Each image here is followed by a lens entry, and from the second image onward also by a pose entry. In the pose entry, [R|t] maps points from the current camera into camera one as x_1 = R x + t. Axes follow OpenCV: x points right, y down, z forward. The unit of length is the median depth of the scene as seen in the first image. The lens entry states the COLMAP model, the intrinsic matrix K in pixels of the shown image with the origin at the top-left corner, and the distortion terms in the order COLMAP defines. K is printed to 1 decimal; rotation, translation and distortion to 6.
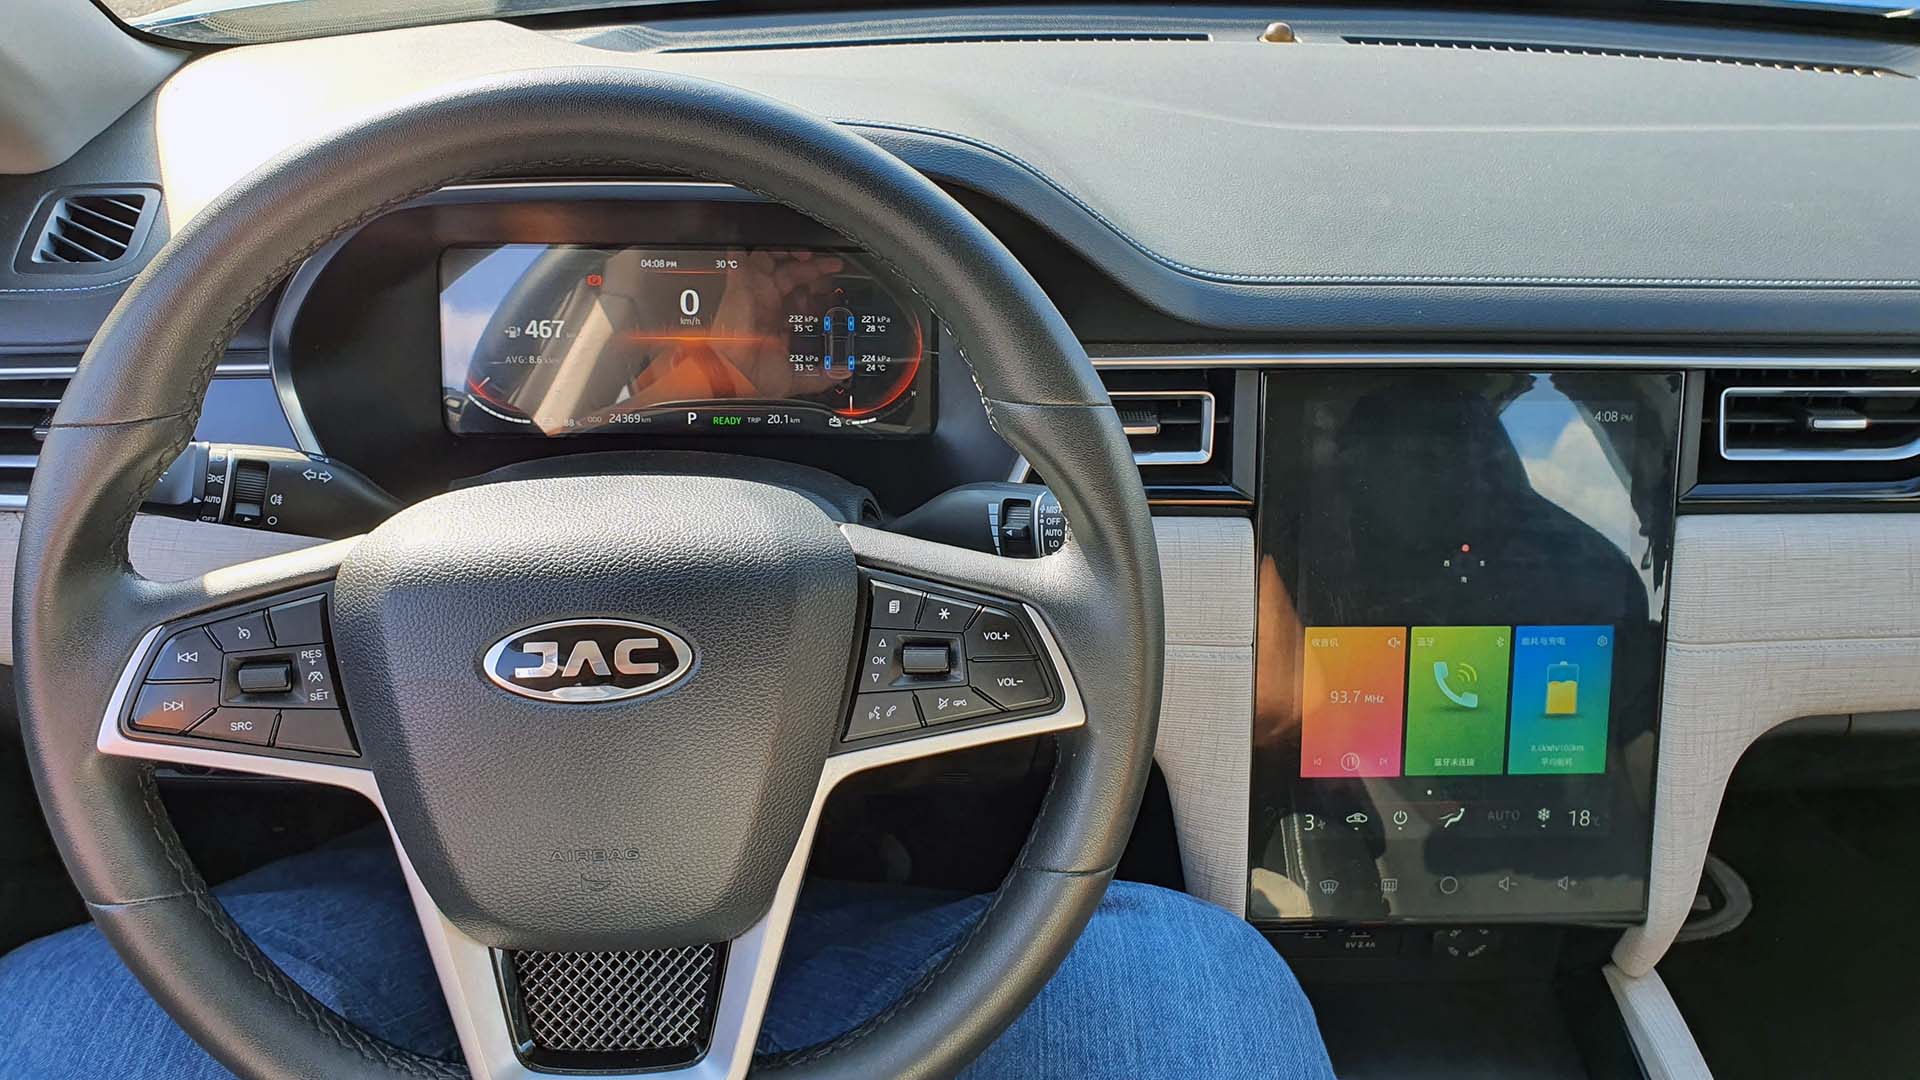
lens RADIAL K [[1417.5, 0, 960.0], [0, 1417.5, 540.0], [0, 0, 1]] dist [0.012974, -0.003821]
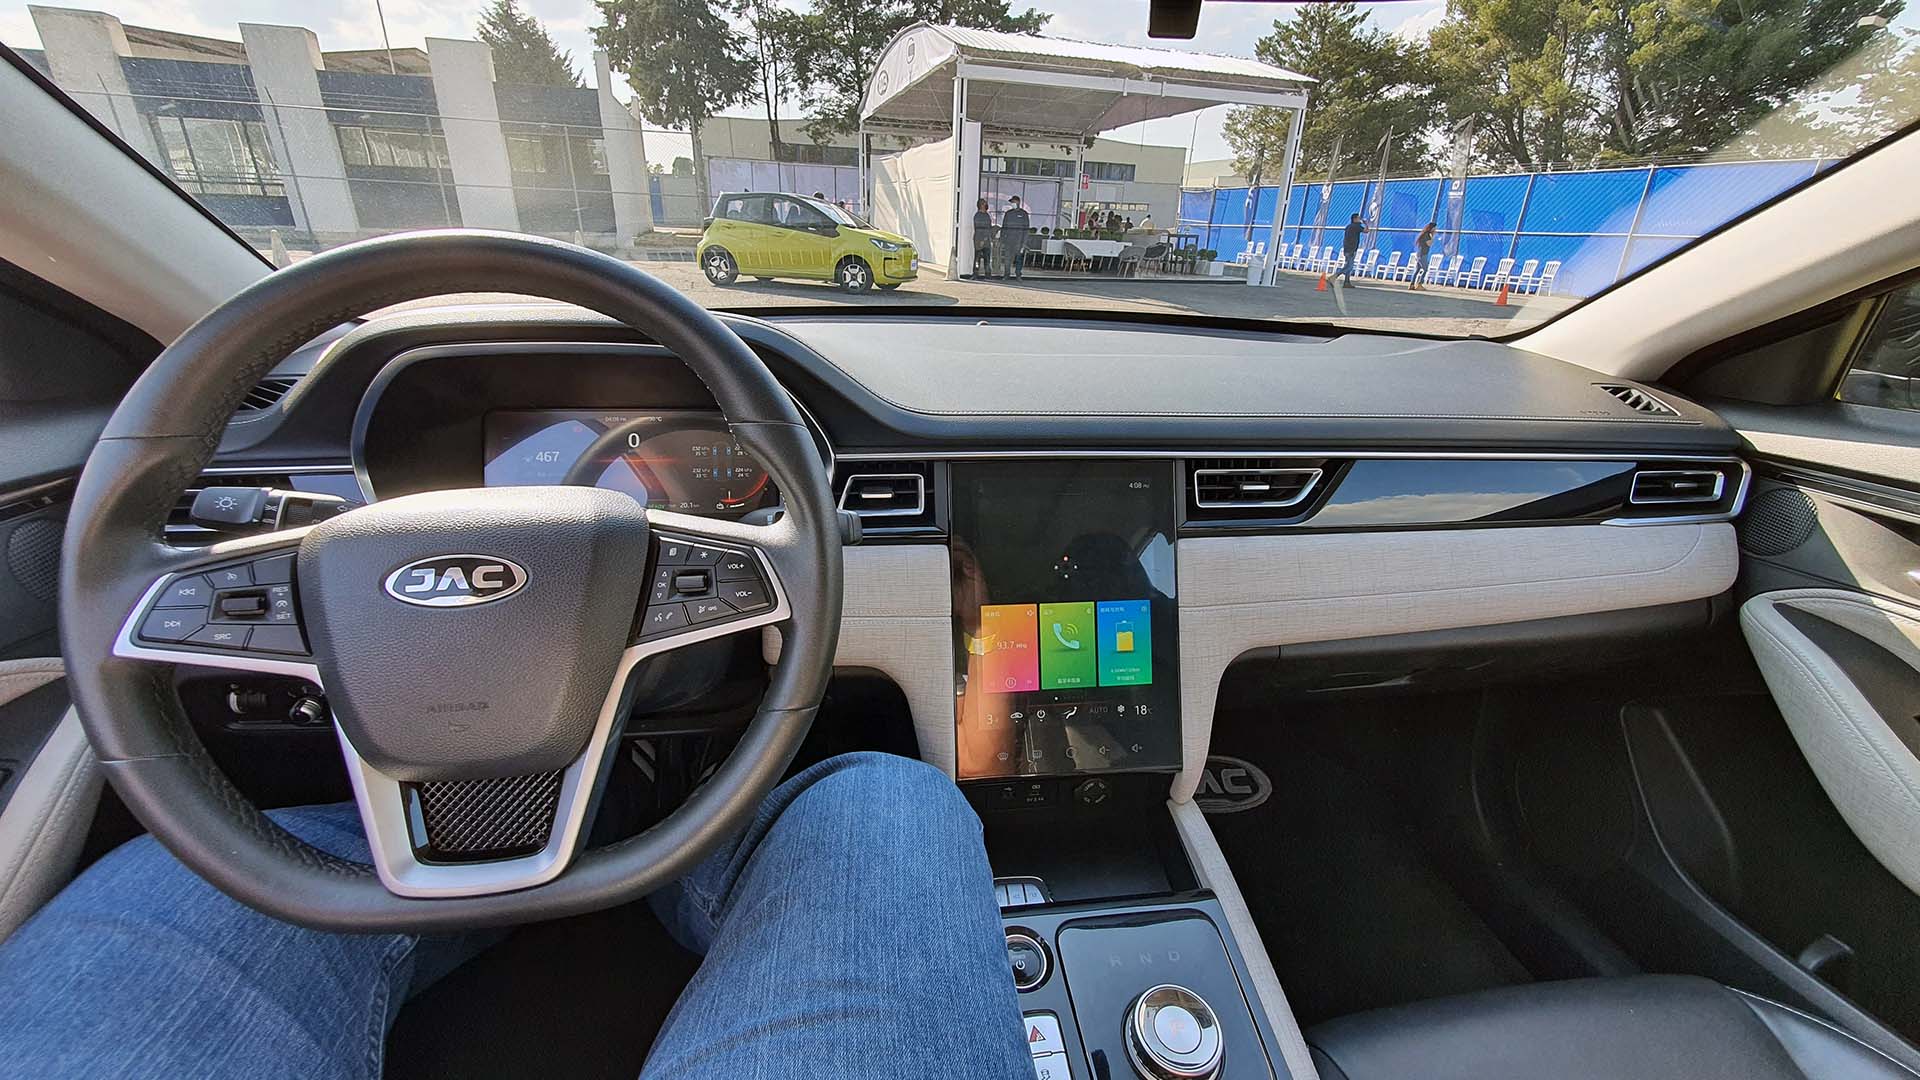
lens RADIAL K [[743.6, 0, 960.0], [0, 743.6, 540.0], [0, 0, 1]] dist [-0.001709, 0.000363]
pose [[0.994429, -0.024827, 0.102446, 0.192089], [0.038264, 0.990596, -0.131358, 0.155902], [-0.098222, 0.134546, 0.986027, 0.118196]]
